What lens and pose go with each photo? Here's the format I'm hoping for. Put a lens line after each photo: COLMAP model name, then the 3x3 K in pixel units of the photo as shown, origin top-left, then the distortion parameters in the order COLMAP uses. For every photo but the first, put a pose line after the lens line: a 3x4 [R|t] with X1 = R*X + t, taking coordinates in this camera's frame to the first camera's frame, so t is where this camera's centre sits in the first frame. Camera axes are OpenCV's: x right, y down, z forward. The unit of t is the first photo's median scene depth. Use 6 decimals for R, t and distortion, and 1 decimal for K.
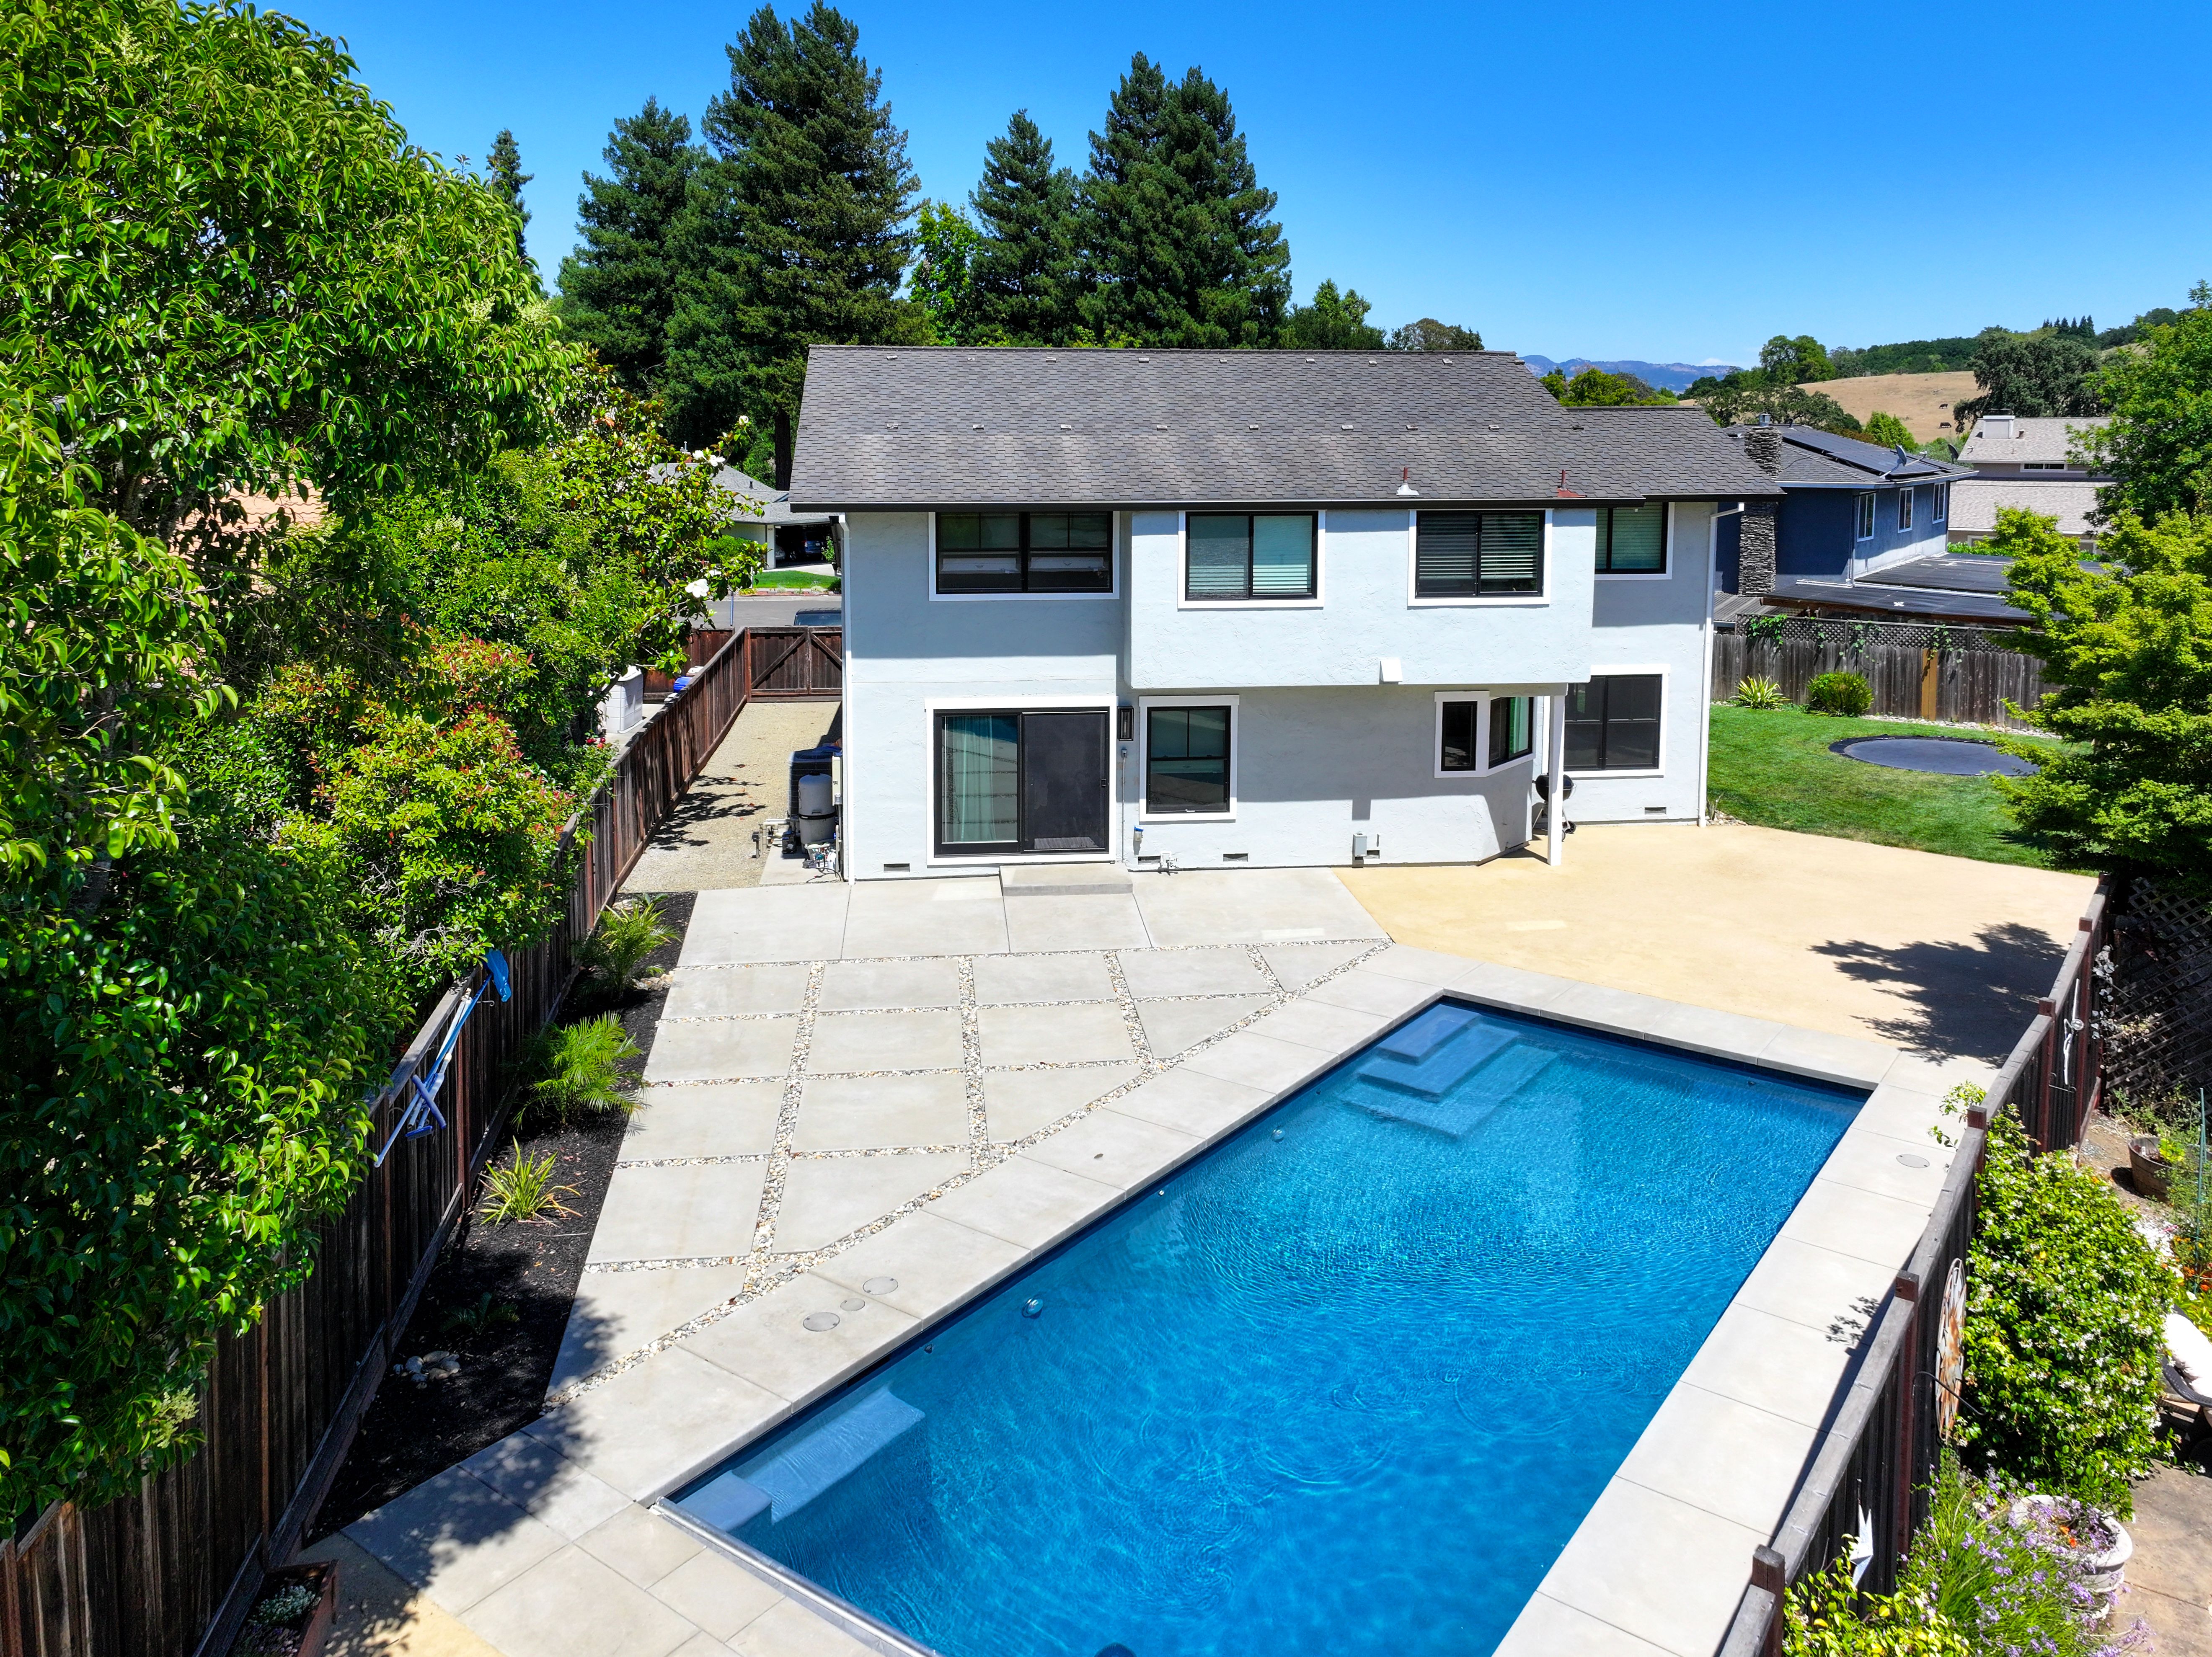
lens RADIAL K [[1660.3, 0, 1130.6], [0, 1660.3, 560.3], [0, 0, 1]] dist [-0.003138, 0.006204]
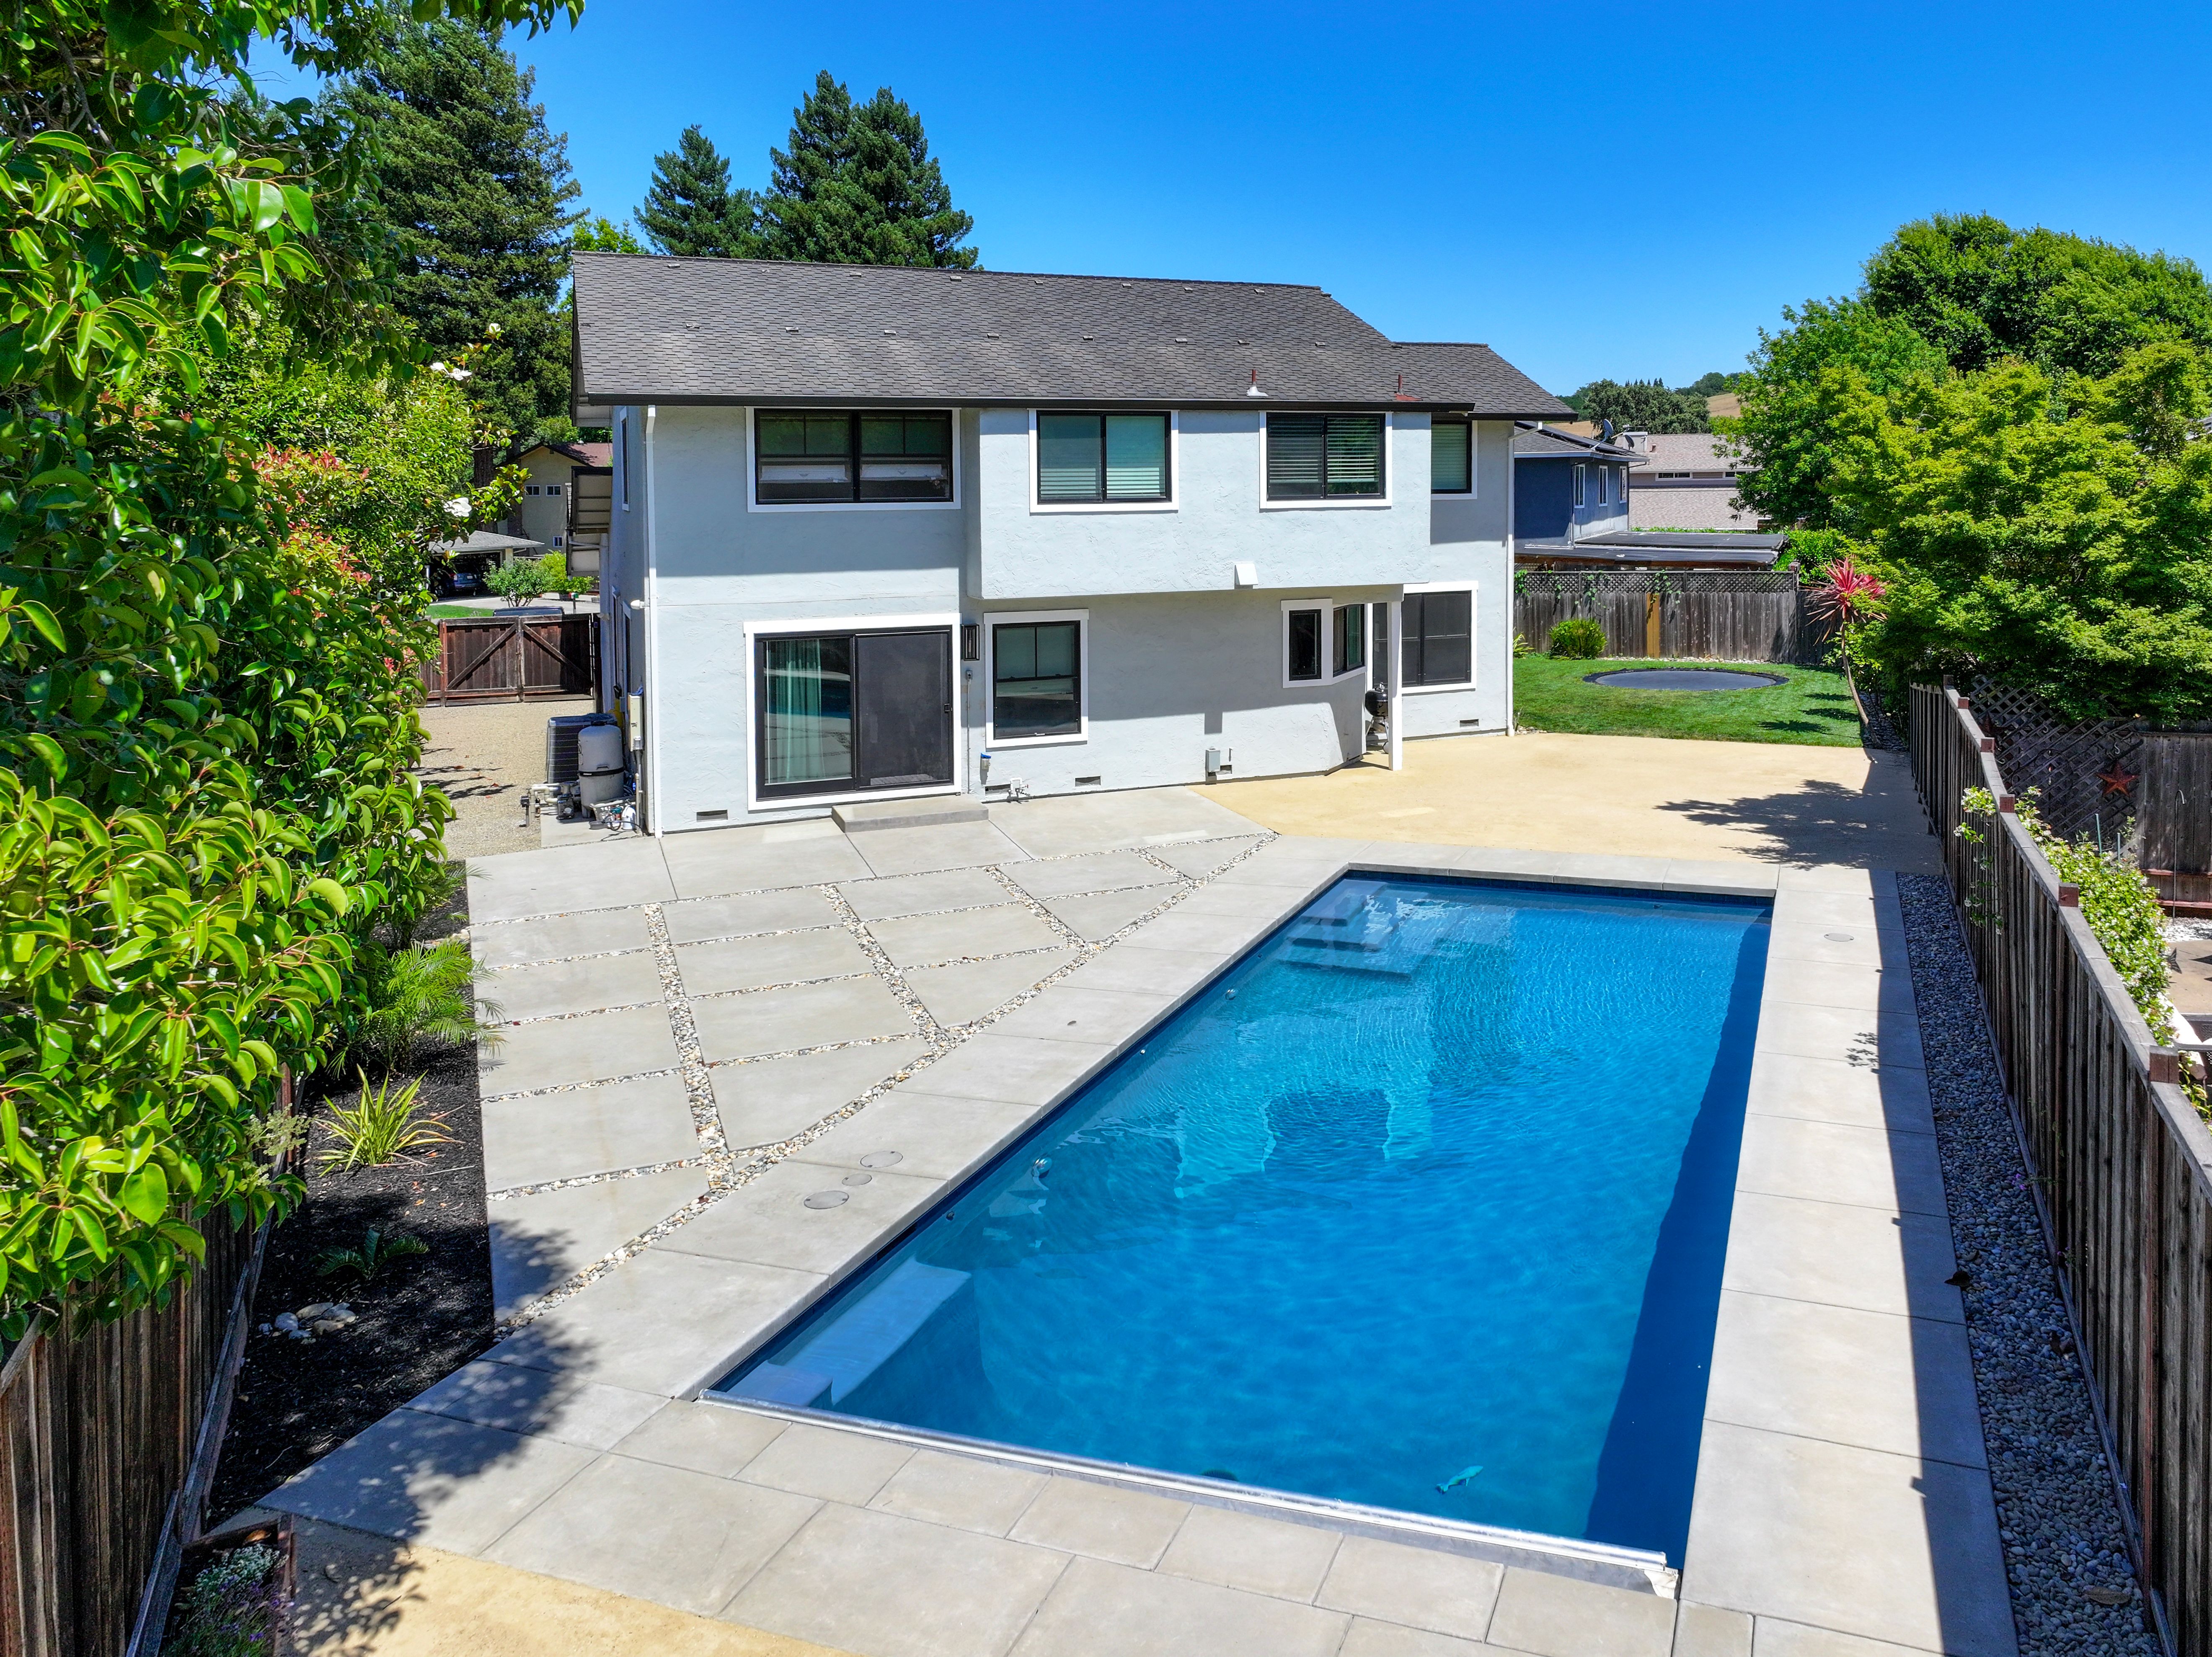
lens RADIAL K [[1635.9, 0, 1323.3], [0, 1635.9, 520.4], [0, 0, 1]] dist [0.001472, -0.002758]
pose [[0.947692, -0.018201, 0.318667, -0.106715], [0.038323, 0.997639, -0.056988, 0.089771], [-0.316878, 0.066219, 0.946152, 0.059966]]
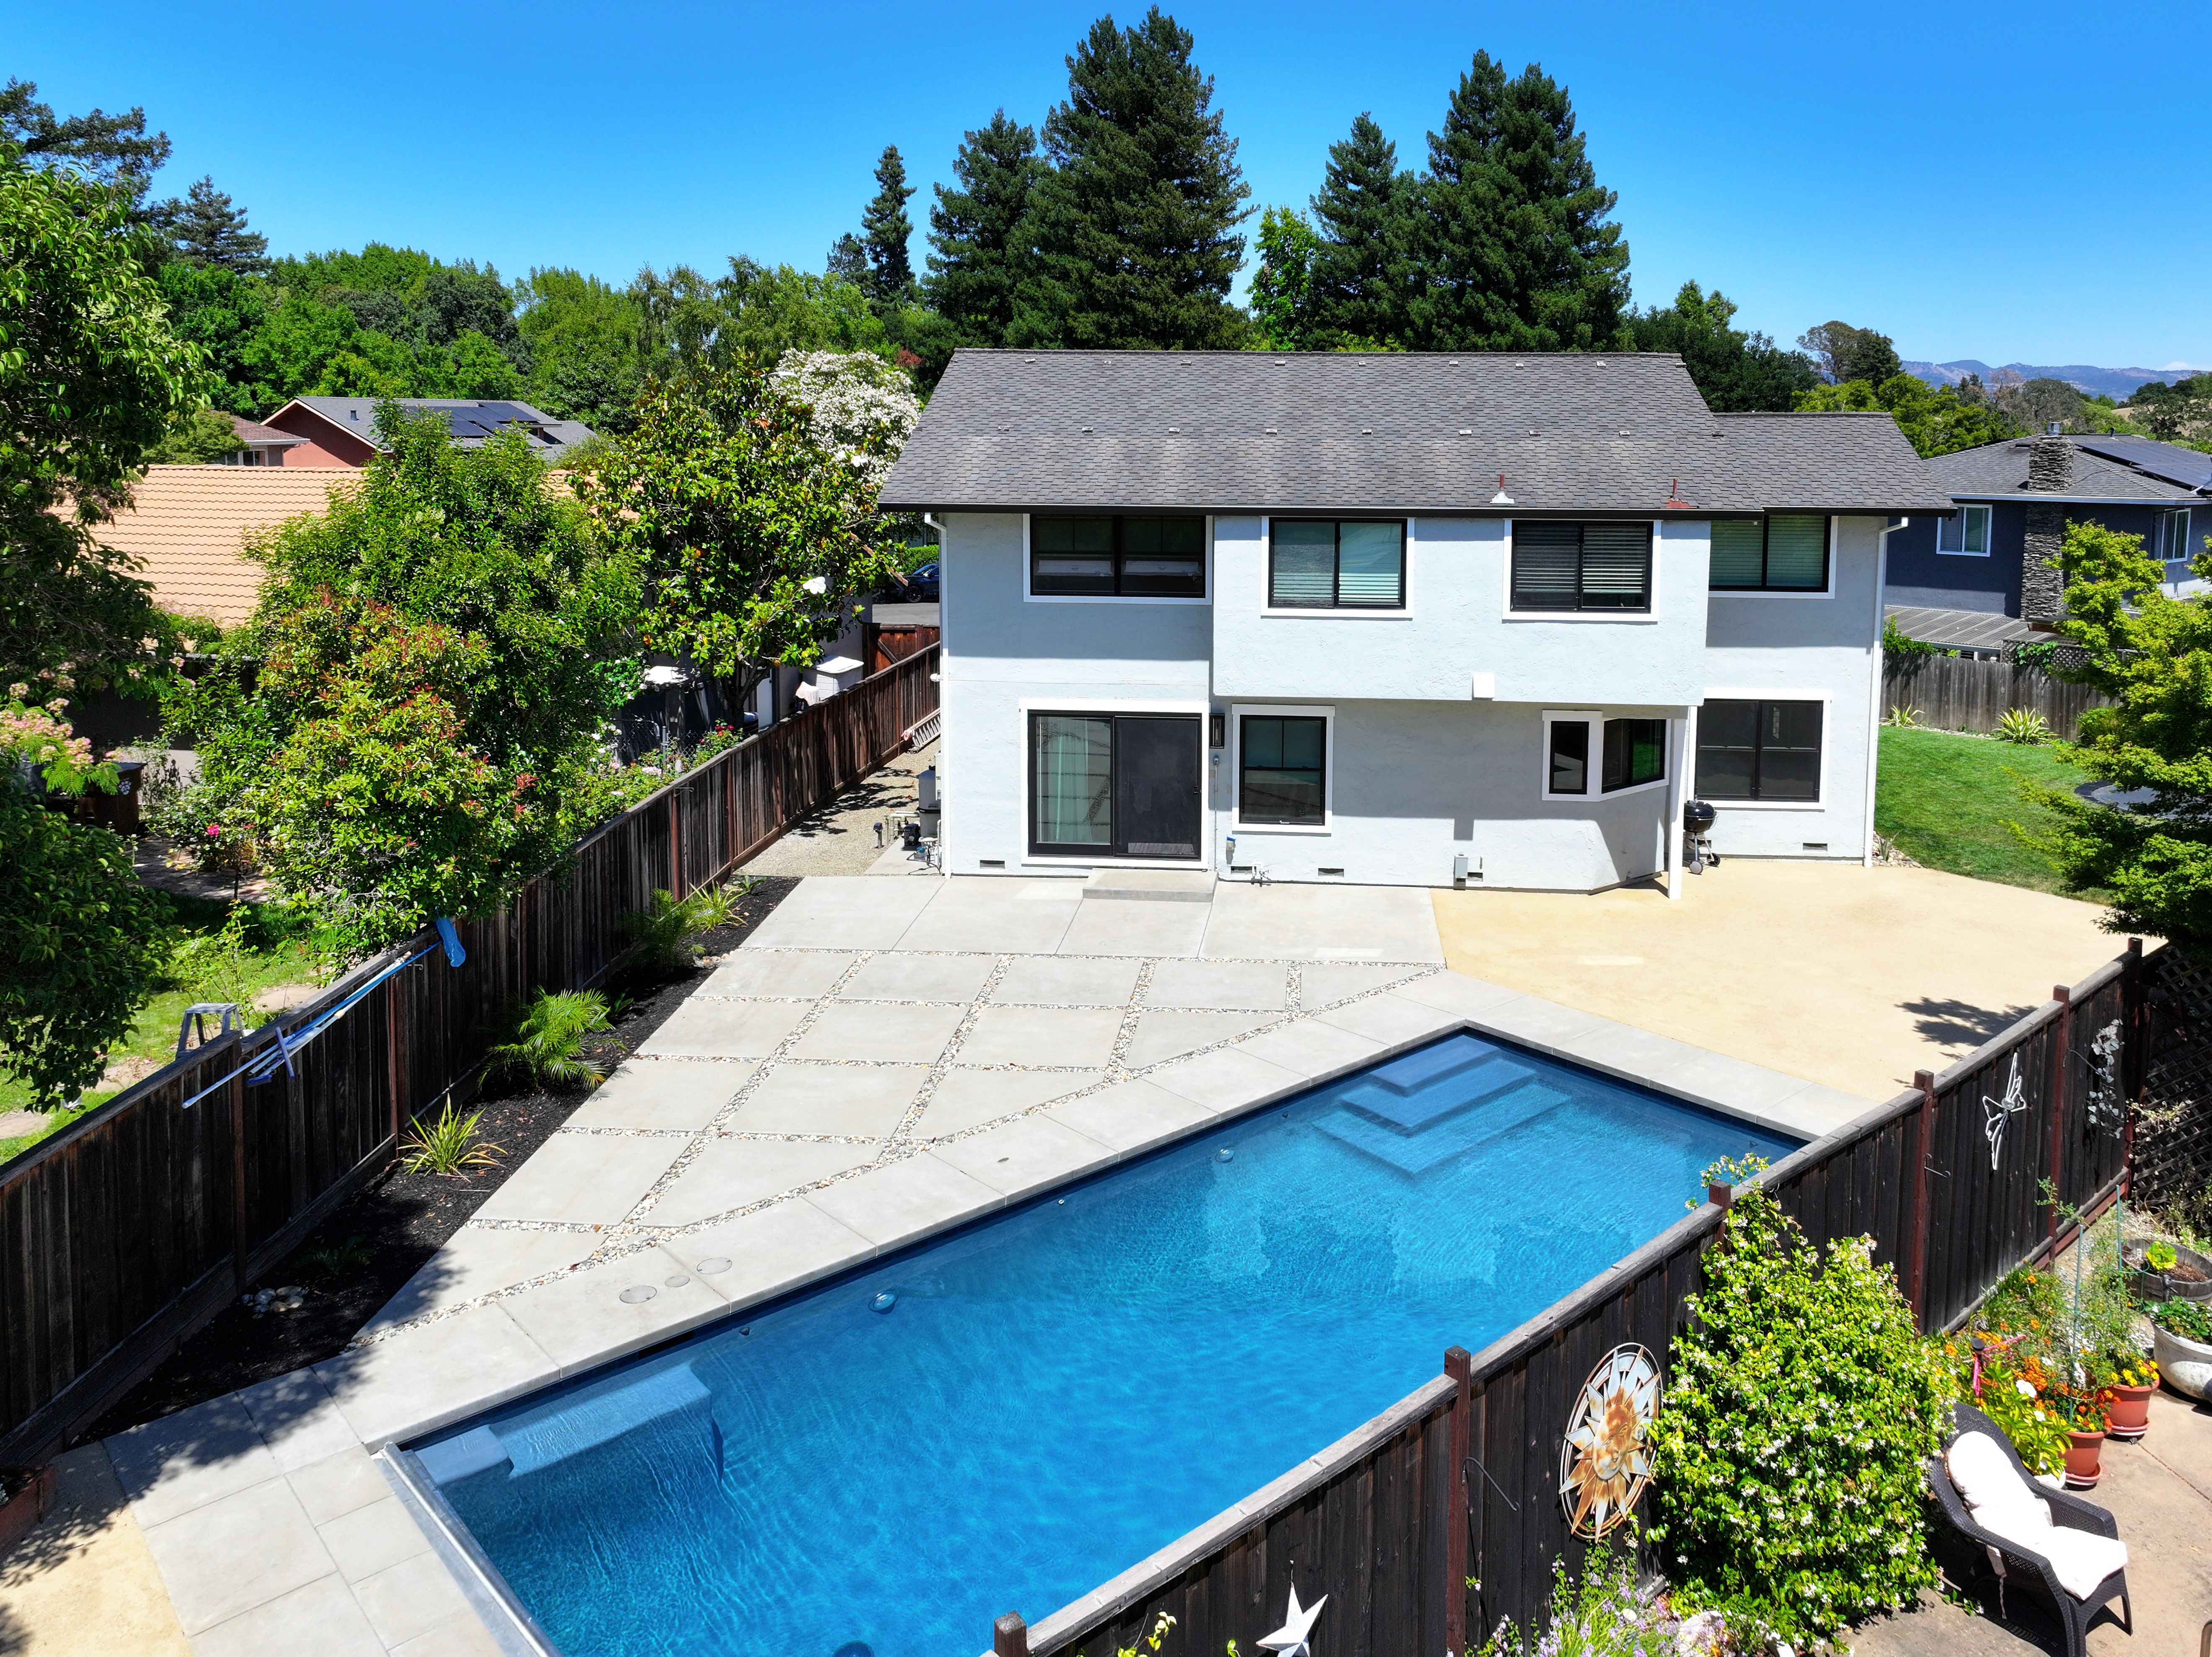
lens RADIAL K [[1671.8, 0, 1239.0], [0, 1671.8, 566.4], [0, 0, 1]] dist [-0.000265, 0.002305]
pose [[0.983616, 0.020556, -0.179098, 0.185274], [-0.020633, 0.999786, 0.001431, -0.001248], [0.179090, 0.002288, 0.983830, 0.022803]]
